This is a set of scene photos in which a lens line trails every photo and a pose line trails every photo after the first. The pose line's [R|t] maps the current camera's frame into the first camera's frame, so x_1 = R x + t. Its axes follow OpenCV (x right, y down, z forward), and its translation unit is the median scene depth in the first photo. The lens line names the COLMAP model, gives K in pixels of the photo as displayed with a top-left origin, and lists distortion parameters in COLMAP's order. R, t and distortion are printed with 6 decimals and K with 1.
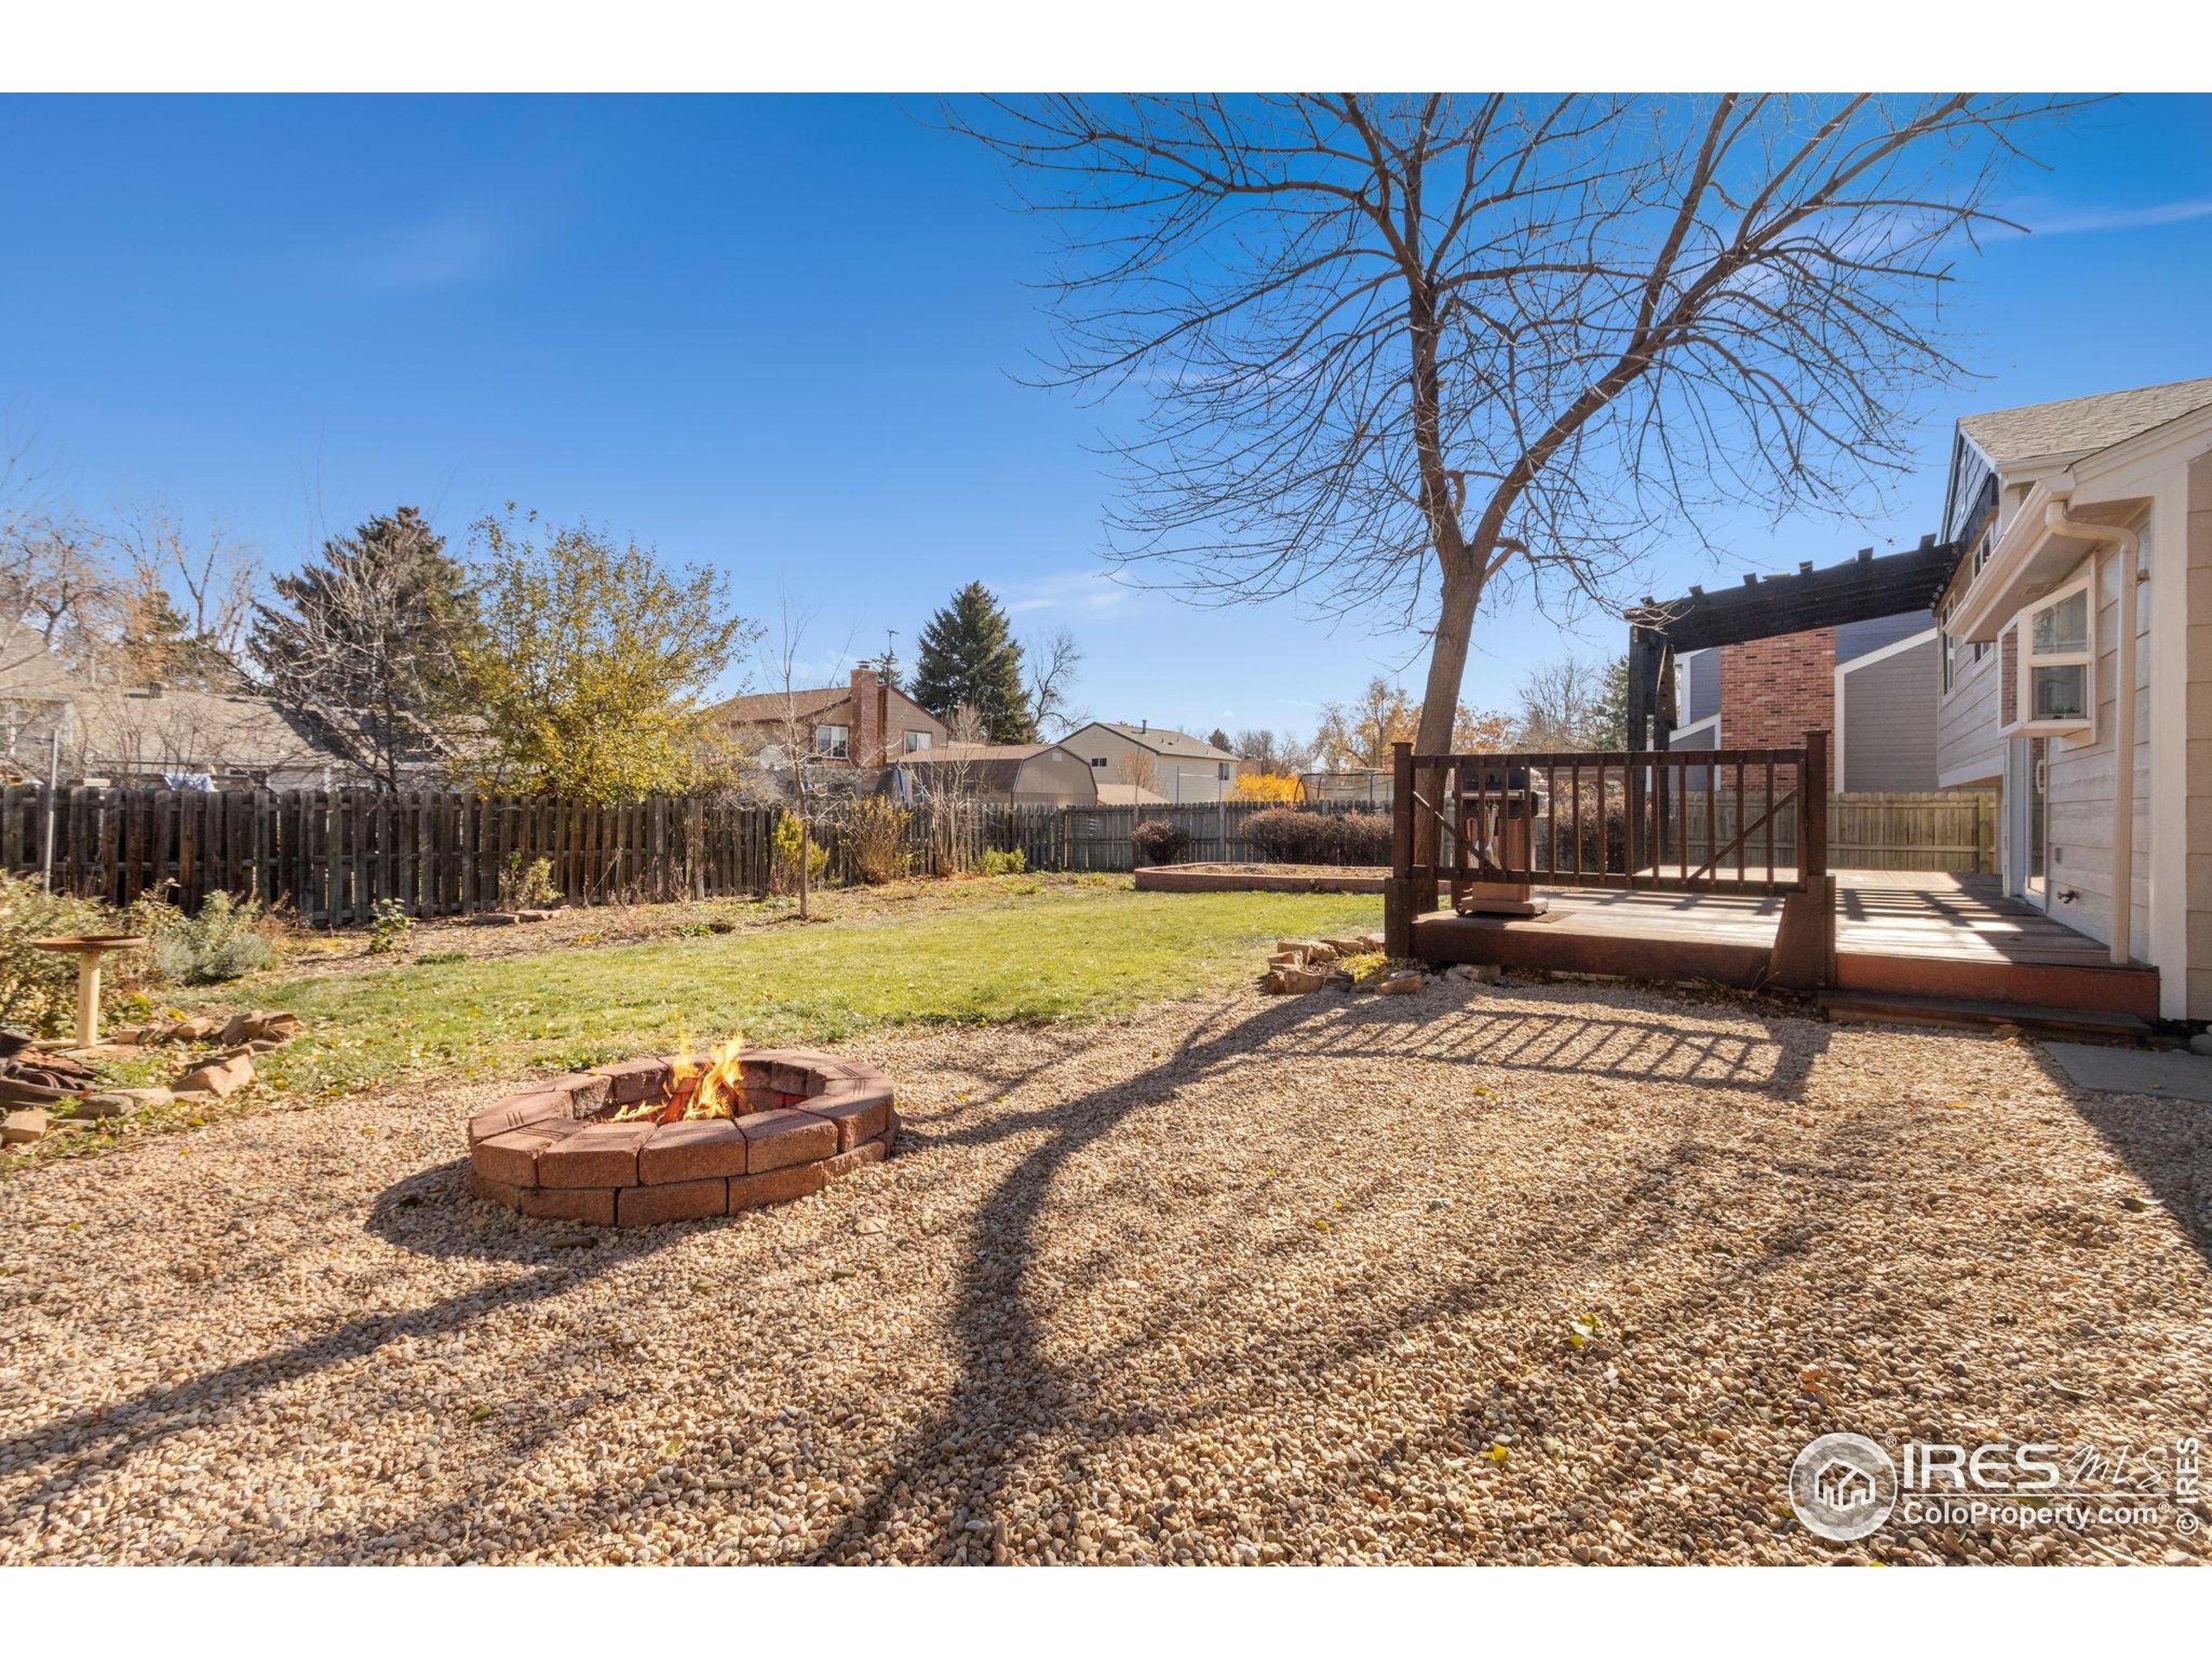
lens RADIAL K [[1015.2, 0, 1107.0], [0, 1015.2, 816.5], [0, 0, 1]] dist [0.002735, -0.000065]
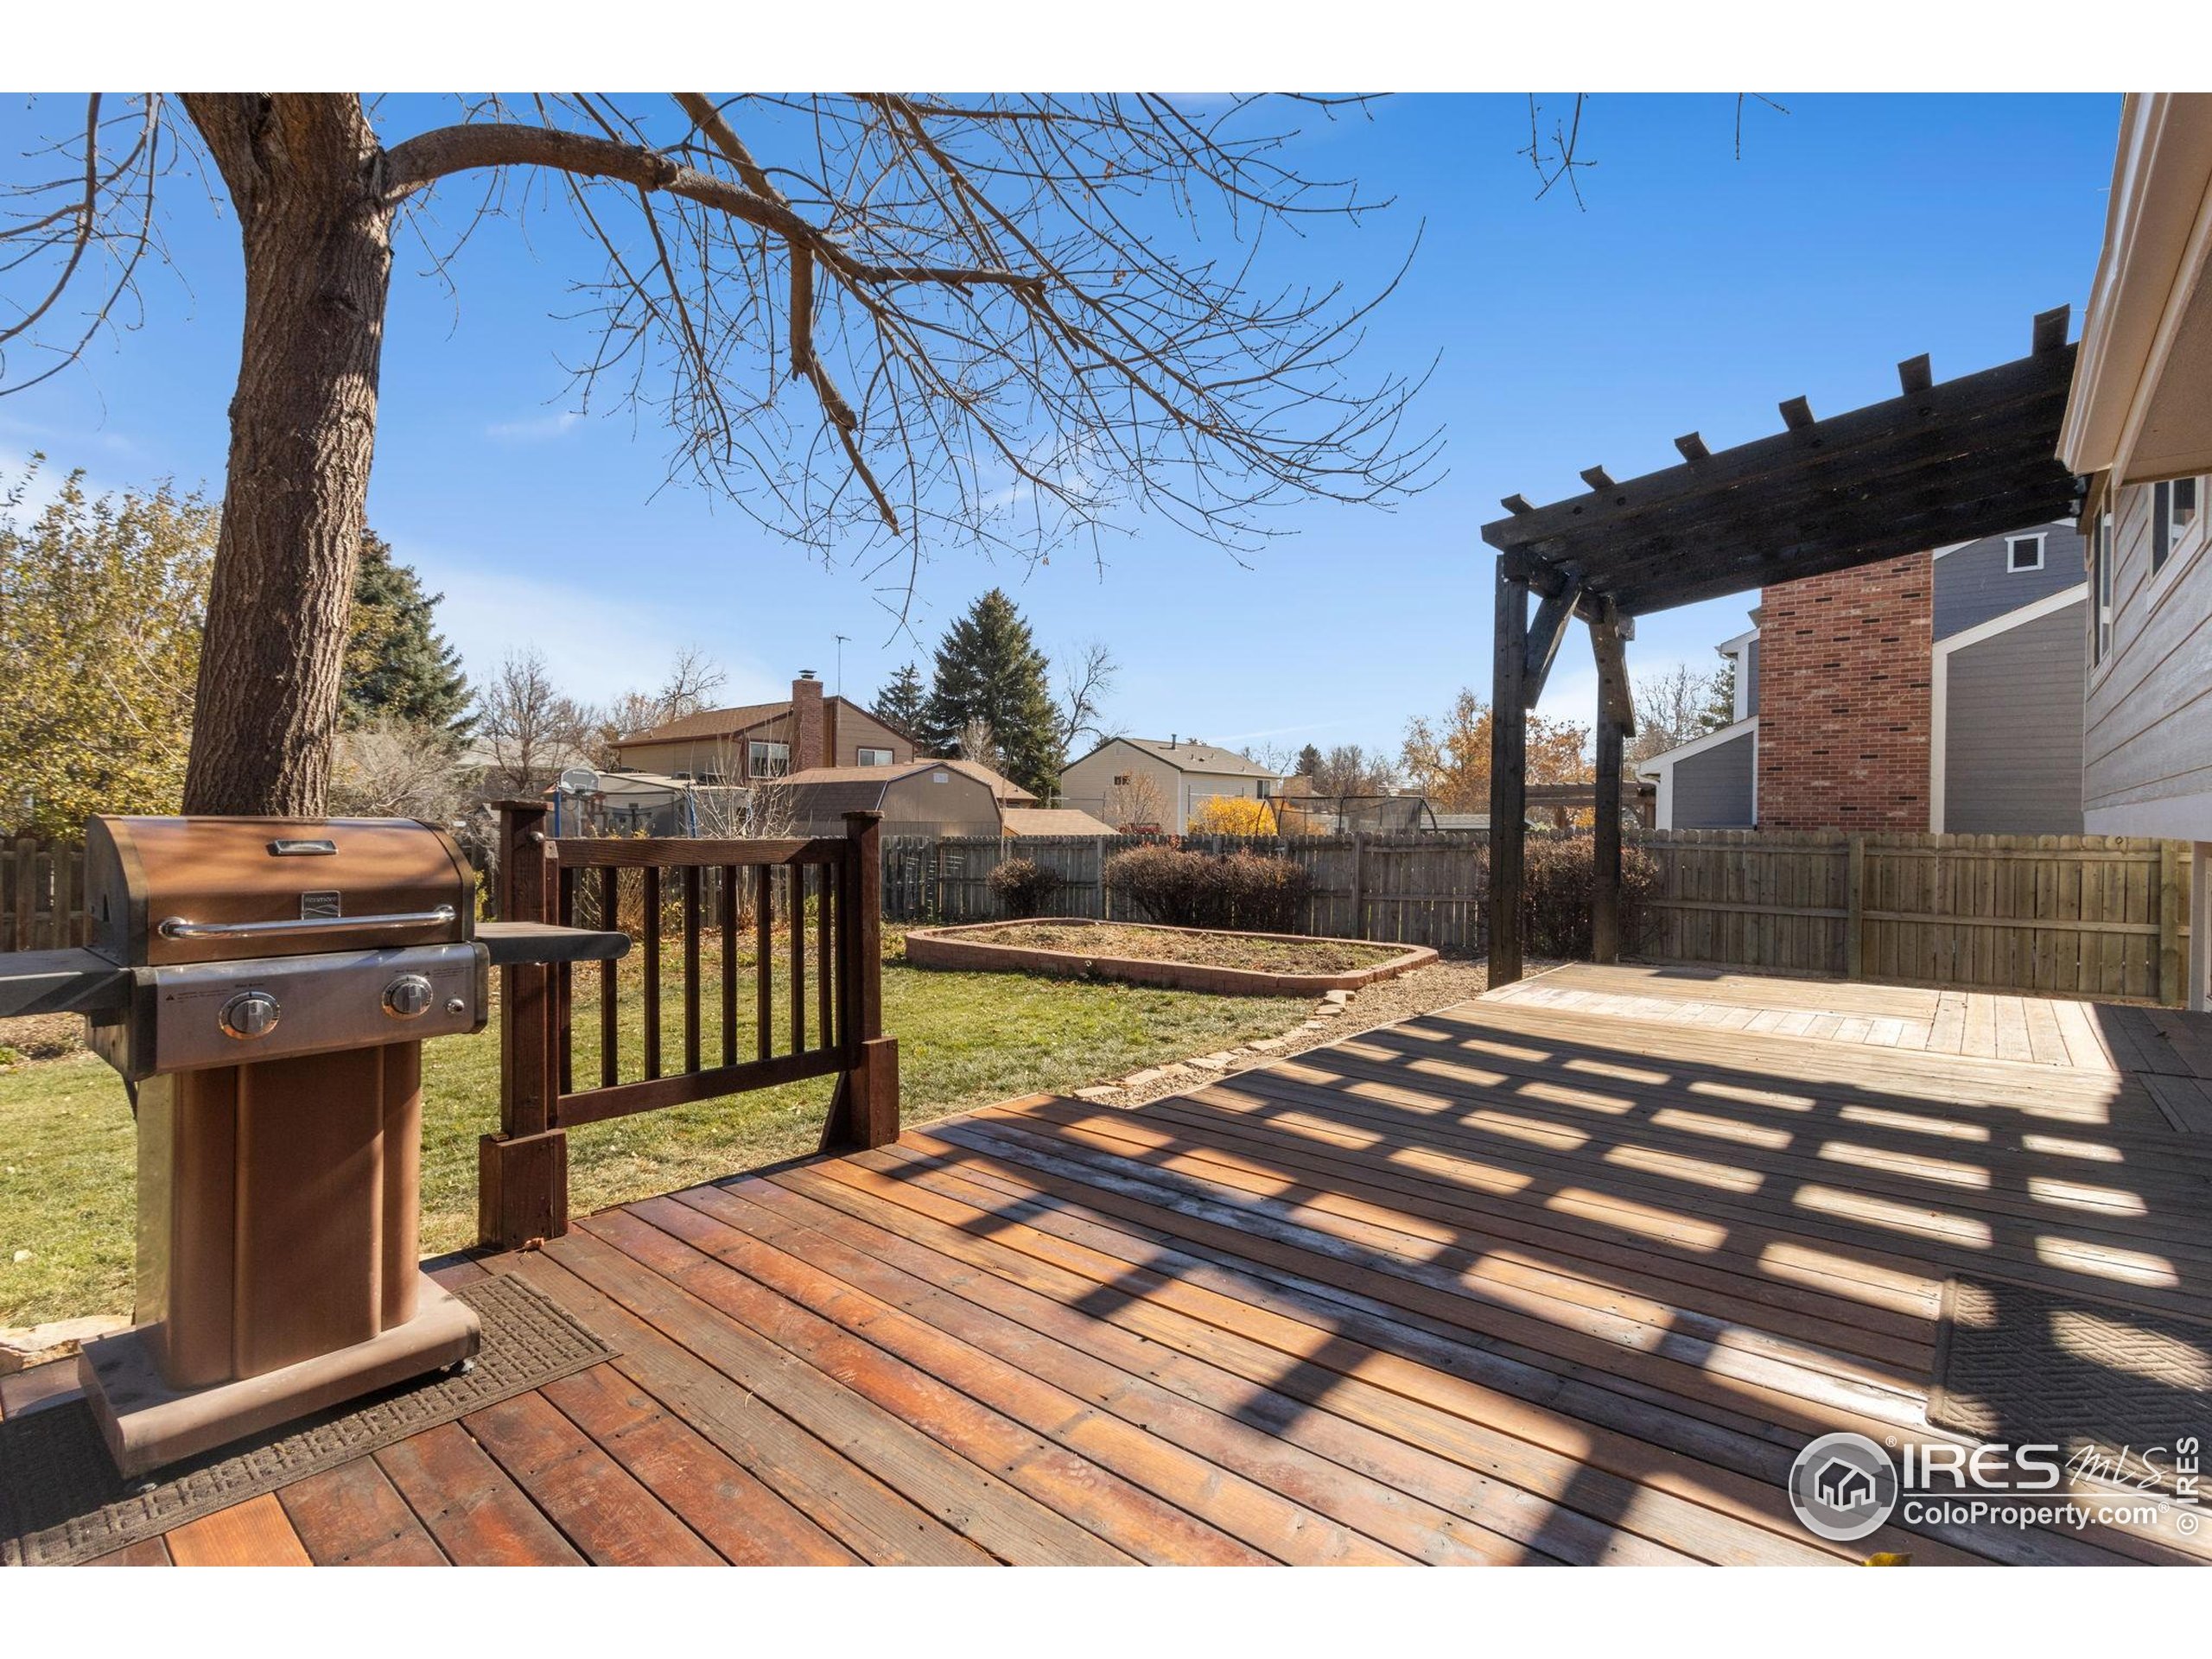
lens RADIAL K [[1015.2, 0, 1107.0], [0, 1015.2, 816.5], [0, 0, 1]] dist [0.002735, -0.000065]
pose [[0.995328, -0.000898, -0.096550, 0.065187], [-0.000632, 0.999875, -0.015823, -0.005542], [0.096552, 0.015810, 0.995202, 0.075977]]
